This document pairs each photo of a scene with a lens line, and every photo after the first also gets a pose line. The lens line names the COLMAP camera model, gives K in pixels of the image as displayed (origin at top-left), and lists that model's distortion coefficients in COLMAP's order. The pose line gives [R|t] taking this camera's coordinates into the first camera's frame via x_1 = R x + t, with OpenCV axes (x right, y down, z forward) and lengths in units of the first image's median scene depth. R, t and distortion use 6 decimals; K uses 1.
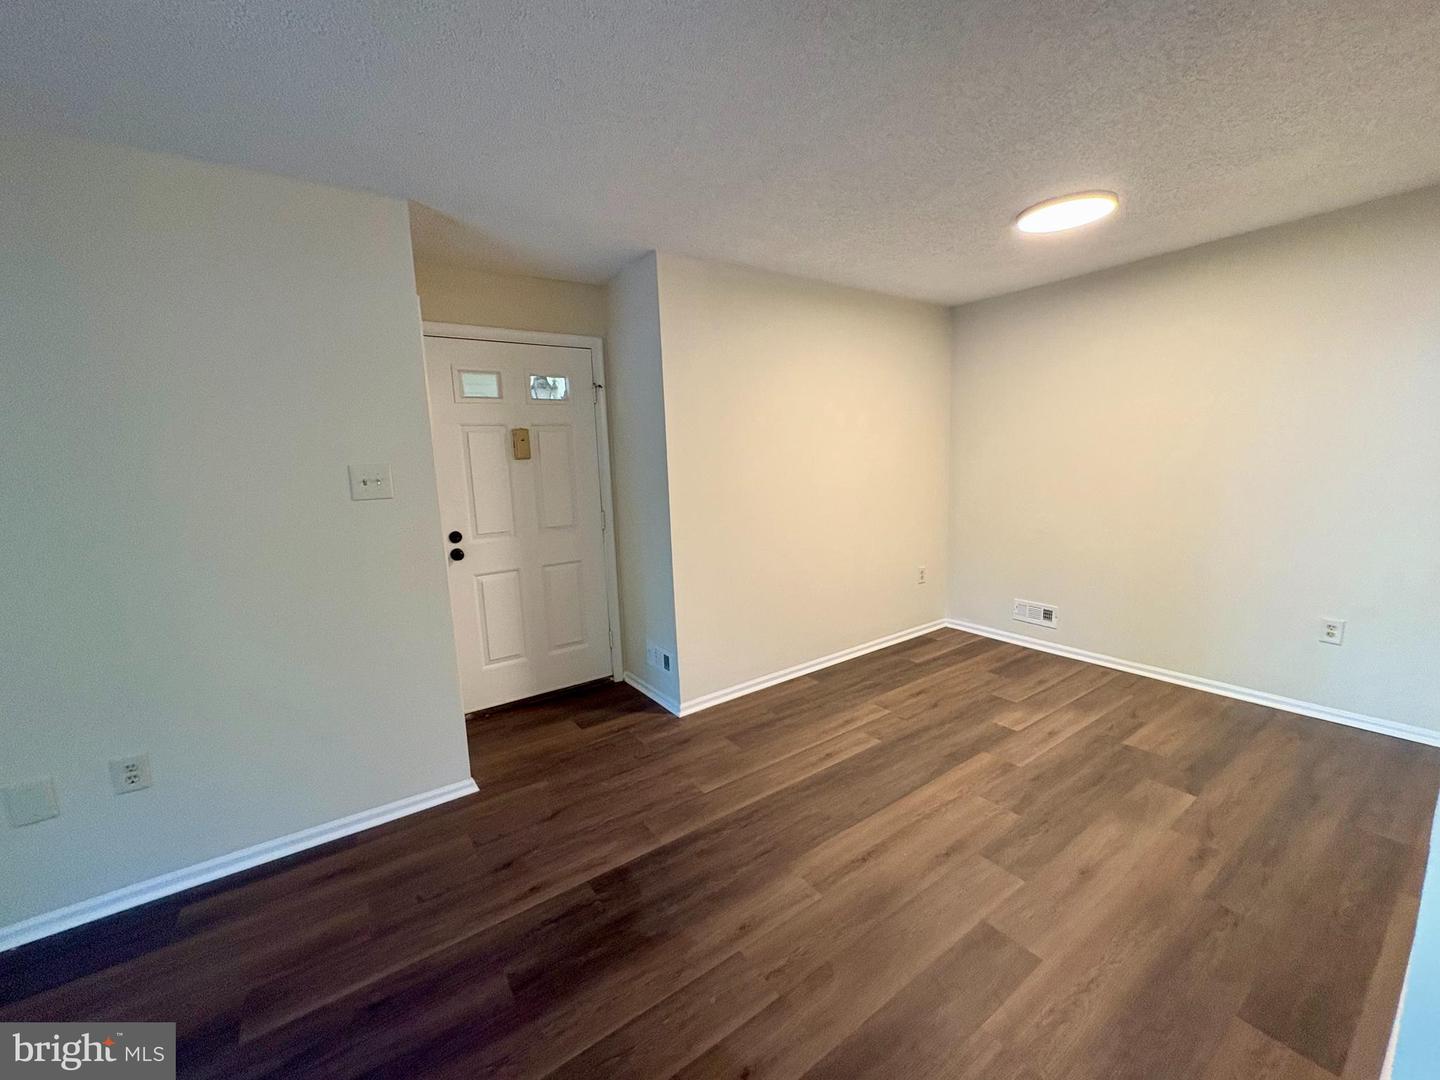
lens RADIAL K [[566.0, 0, 724.9], [0, 566.0, 530.5], [0, 0, 1]] dist [0.001631, 0.000797]
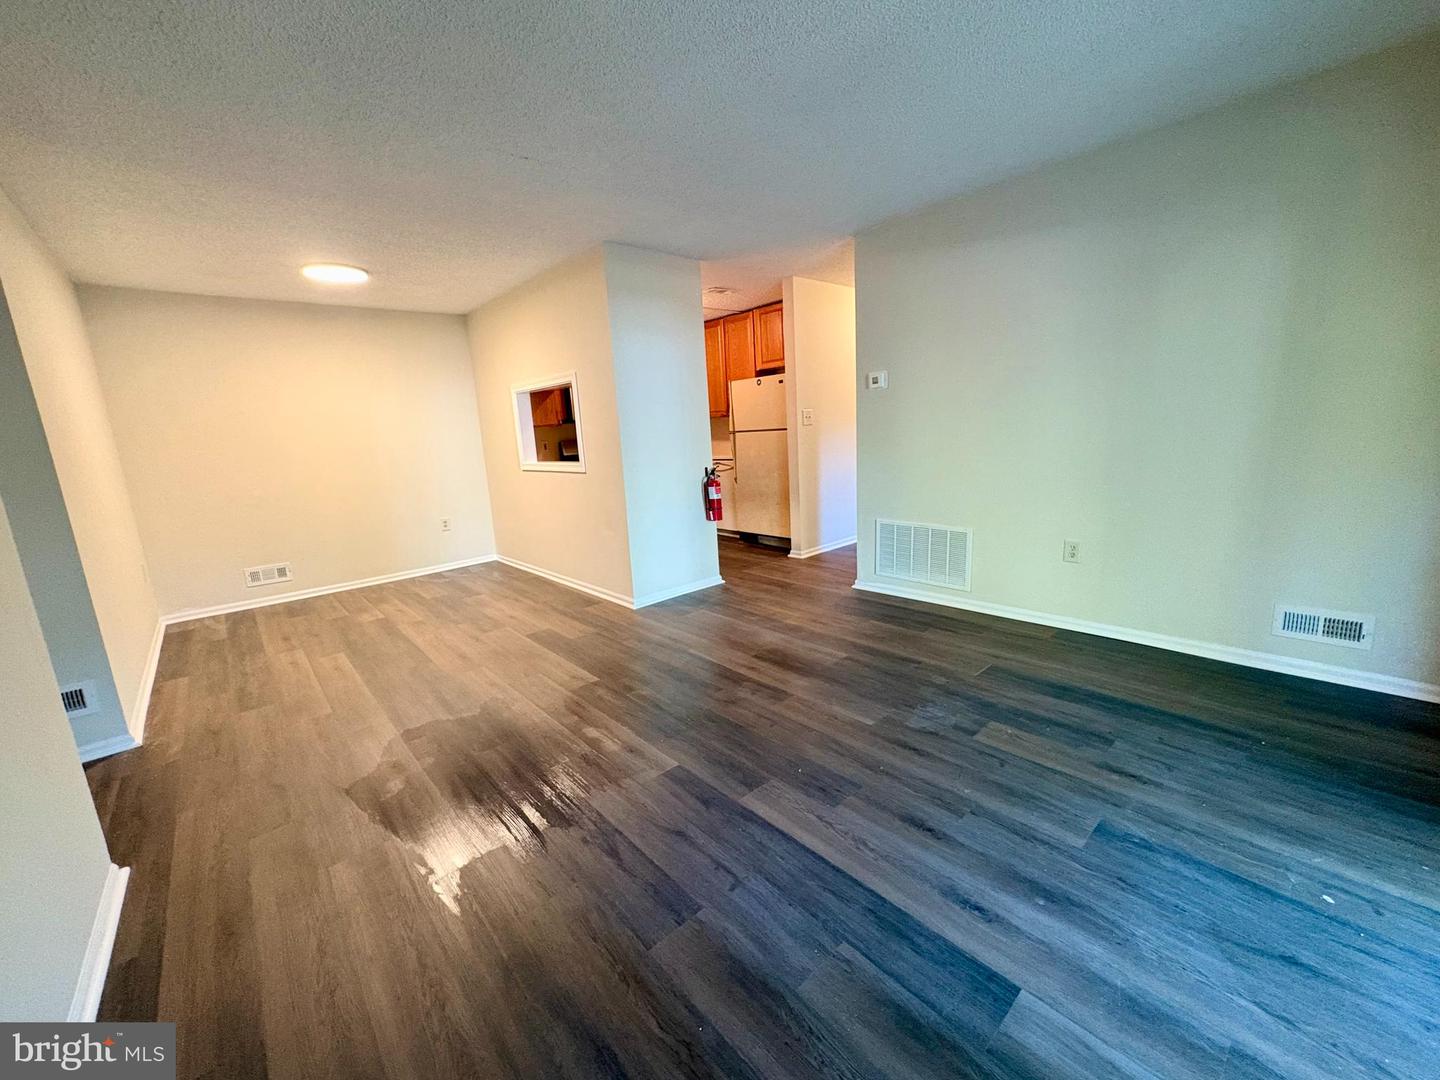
lens RADIAL K [[566.0, 0, 723.5], [0, 566.0, 548.7], [0, 0, 1]] dist [0.001631, 0.000797]
pose [[-0.111847, -0.169010, 0.979248, -1.091038], [0.187239, 0.964196, 0.187798, 0.079204], [-0.975926, 0.204358, -0.076197, 0.243055]]
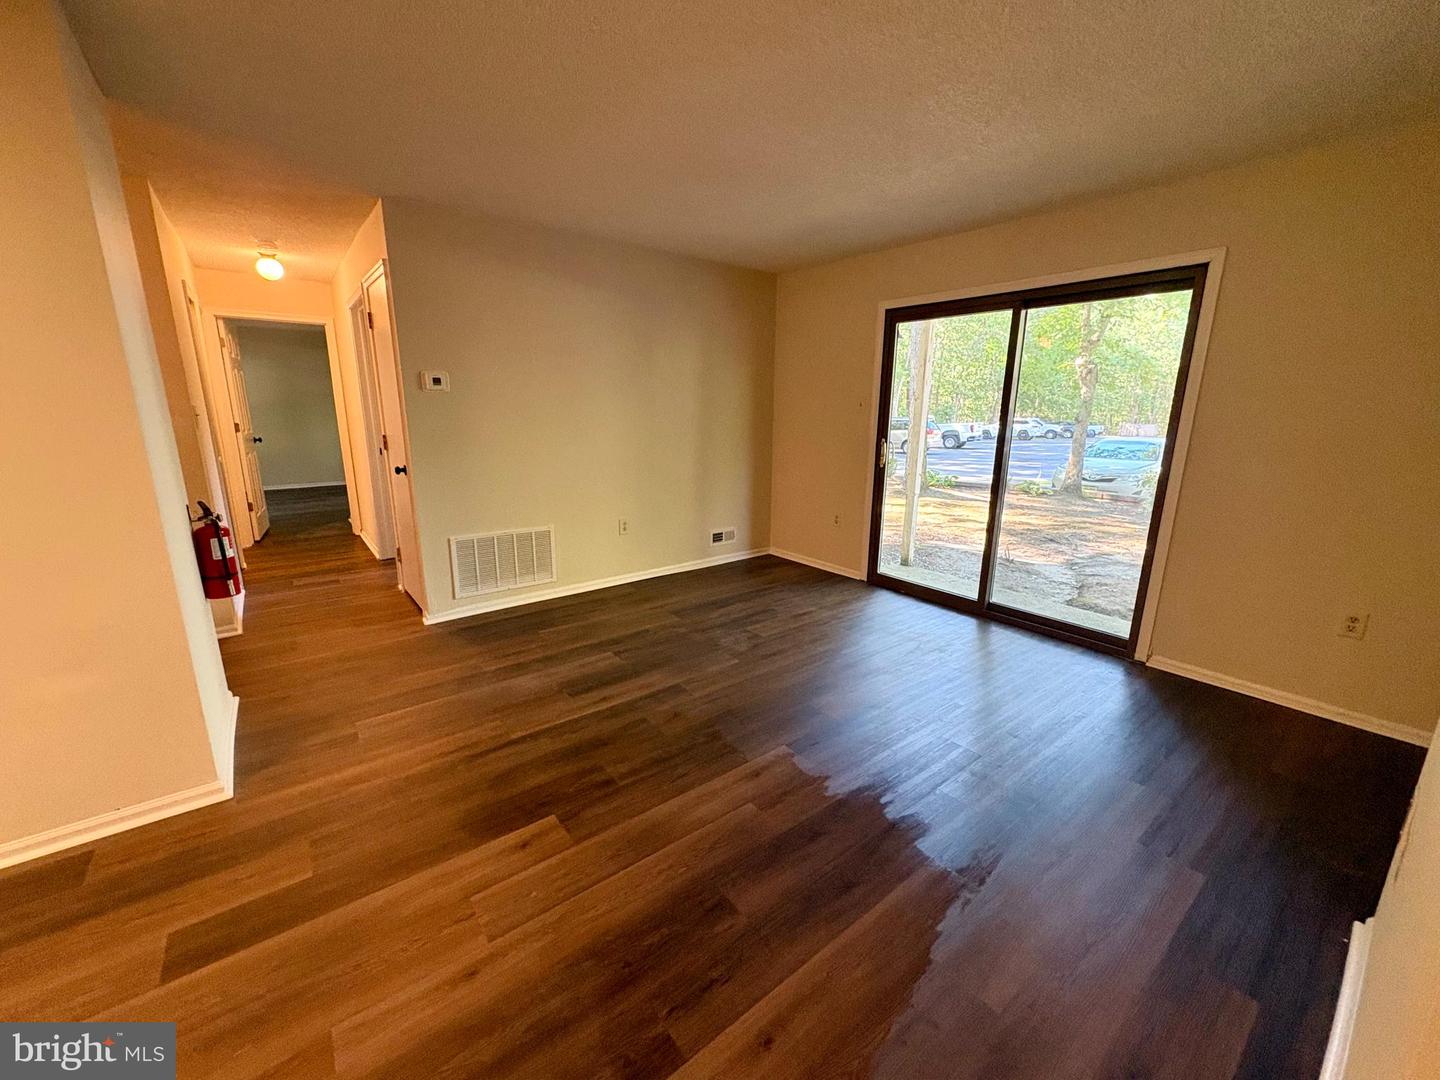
lens RADIAL K [[566.0, 0, 728.1], [0, 566.0, 540.7], [0, 0, 1]] dist [0.001631, 0.000797]
pose [[-0.998421, 0.034891, -0.044028, -0.208849], [0.017077, 0.935151, 0.353837, -0.098490], [0.053519, 0.352527, -0.934270, 1.031385]]
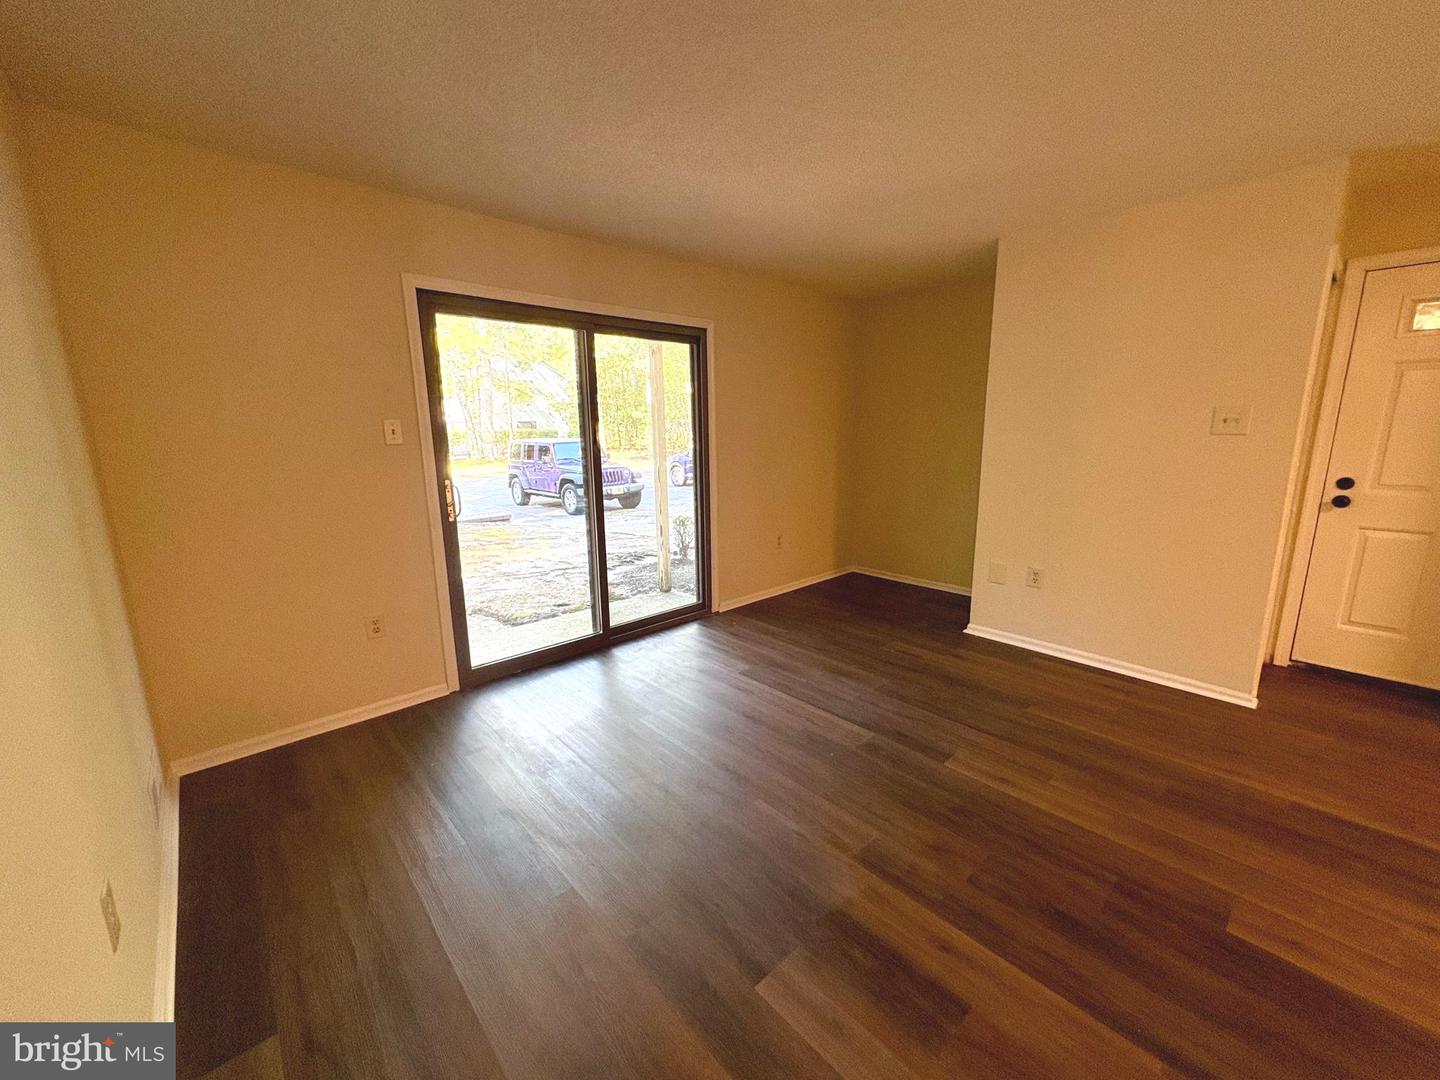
lens RADIAL K [[566.0, 0, 715.7], [0, 566.0, 545.1], [0, 0, 1]] dist [0.001631, 0.000797]
pose [[0.108636, 0.232798, -0.966439, 0.430562], [-0.116277, 0.968495, 0.220223, 0.029842], [0.987258, 0.088450, 0.132282, -0.203629]]
